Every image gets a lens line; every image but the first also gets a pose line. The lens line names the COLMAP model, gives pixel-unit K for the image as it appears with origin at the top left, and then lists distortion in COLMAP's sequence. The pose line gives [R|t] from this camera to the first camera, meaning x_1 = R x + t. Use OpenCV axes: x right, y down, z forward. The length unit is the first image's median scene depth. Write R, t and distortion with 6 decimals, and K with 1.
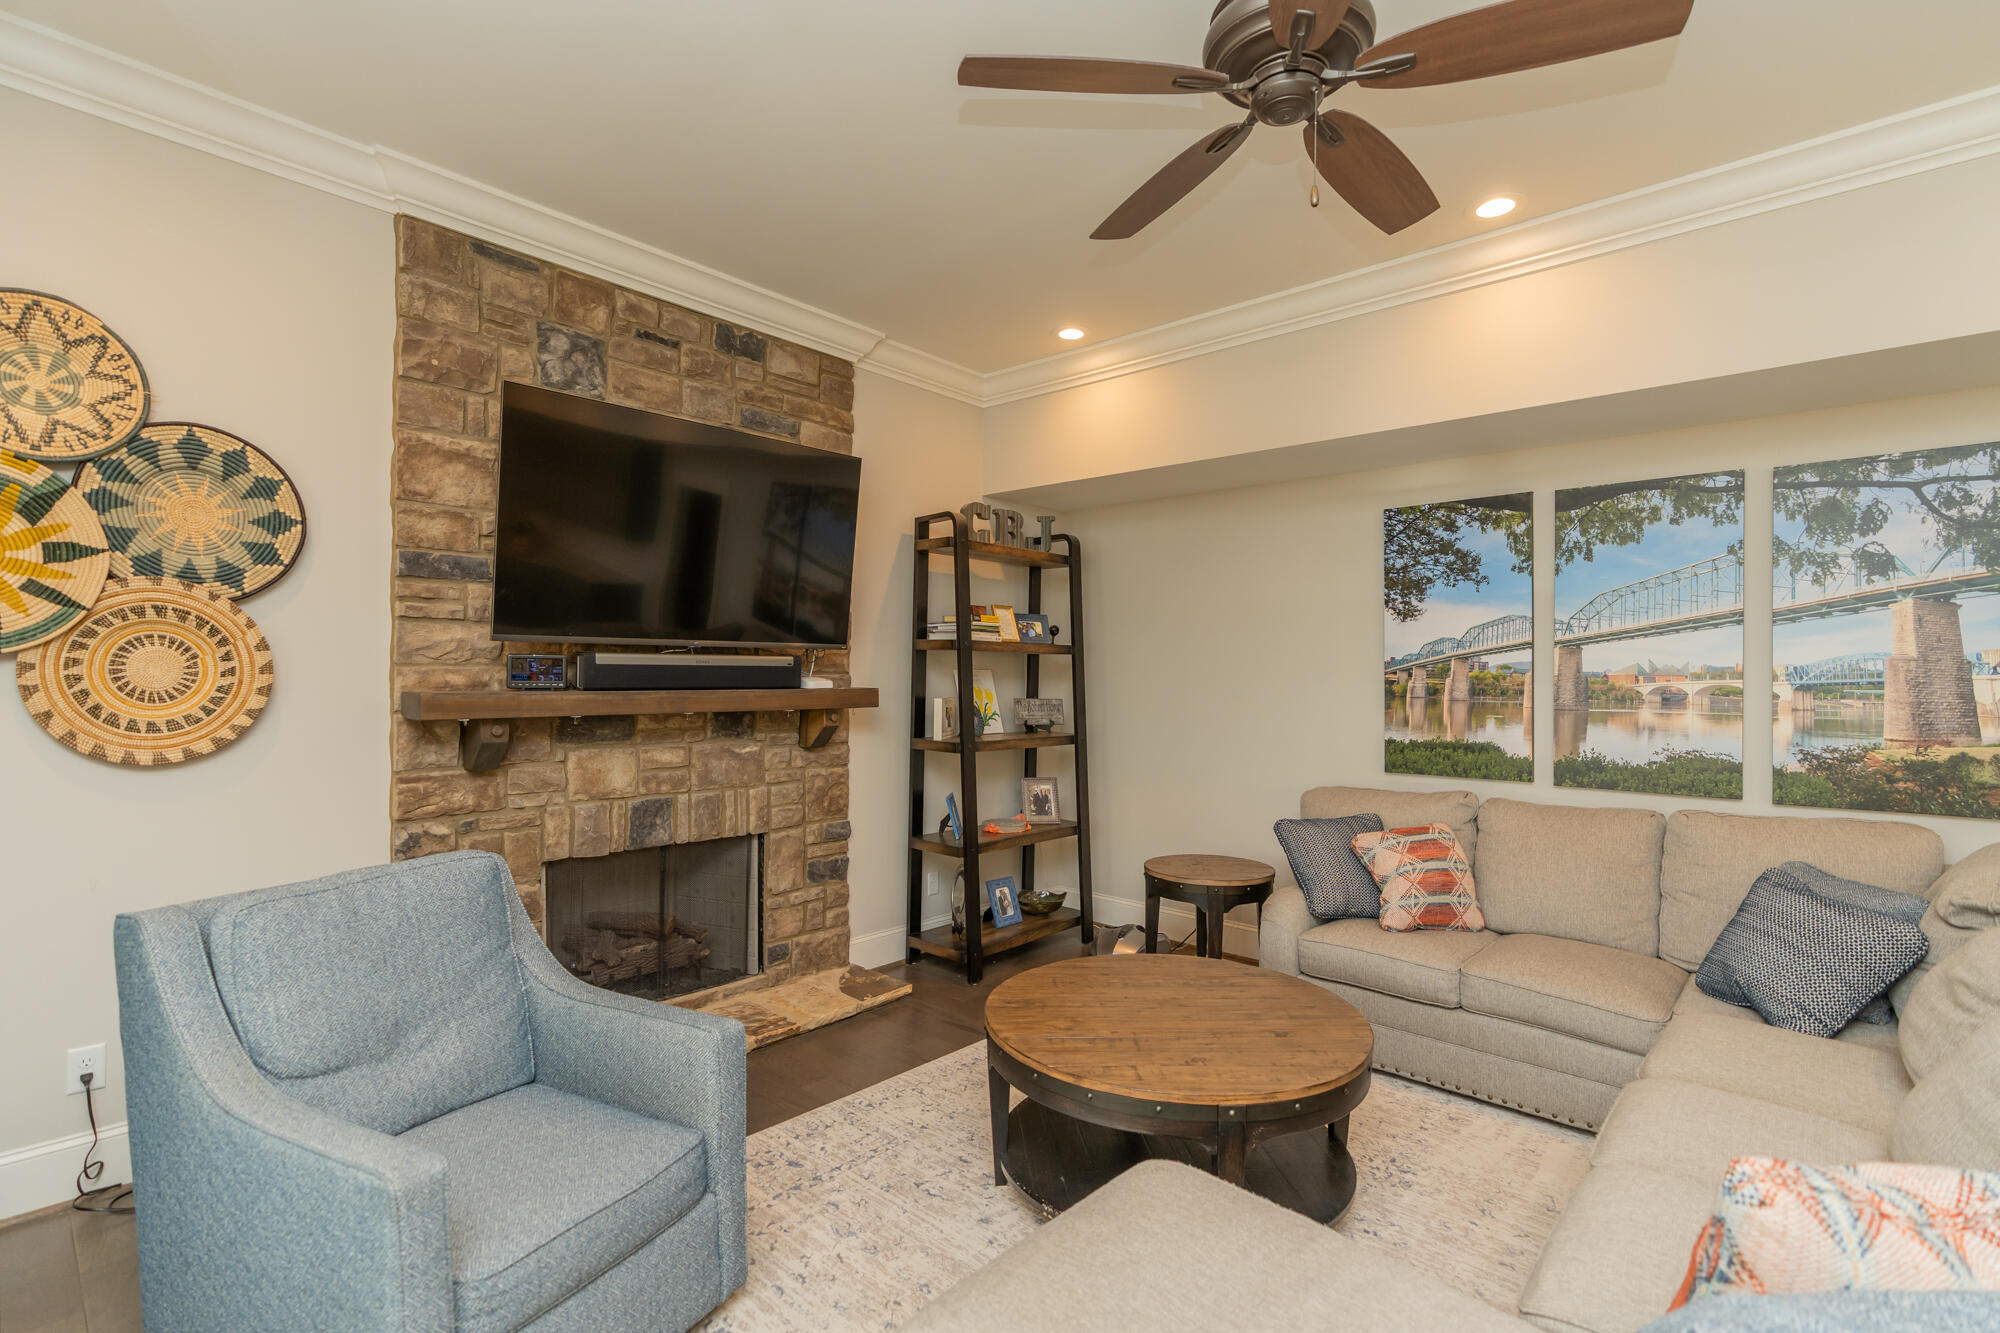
lens RADIAL K [[914.0, 0, 1000.0], [0, 914.0, 668.1], [0, 0, 1]] dist [-0.008700, -0.000207]
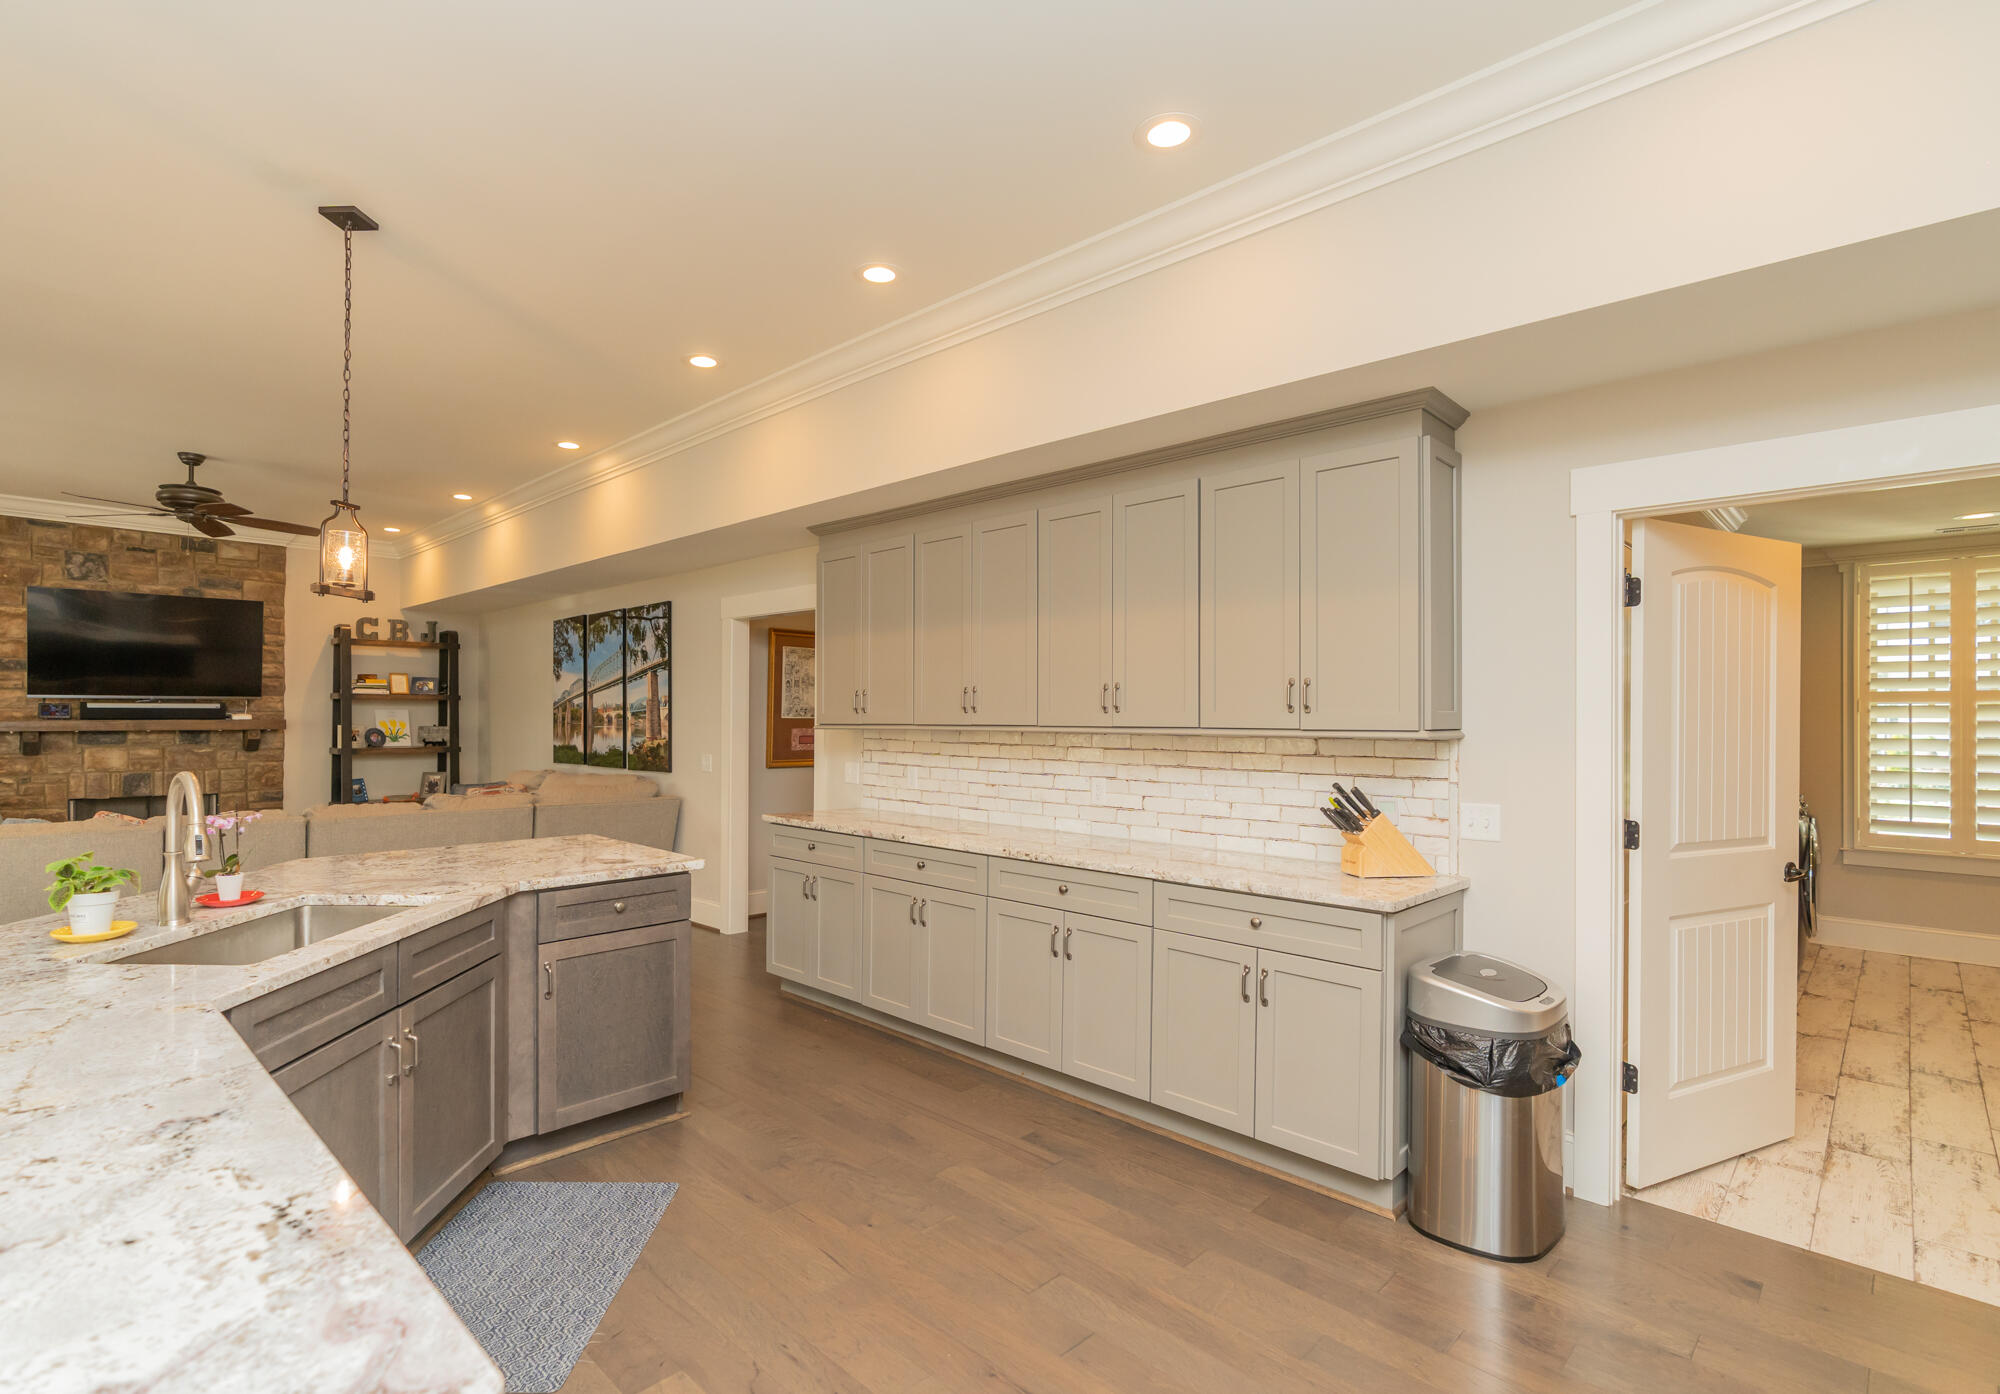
lens RADIAL K [[988.1, 0, 1000.0], [0, 988.1, 701.3], [0, 0, 1]] dist [-0.002561, -0.000149]
pose [[0.998552, -0.008488, -0.053128, 1.722624], [0.007853, 0.999896, -0.012133, 0.024780], [0.053225, 0.011699, 0.998514, -1.147822]]
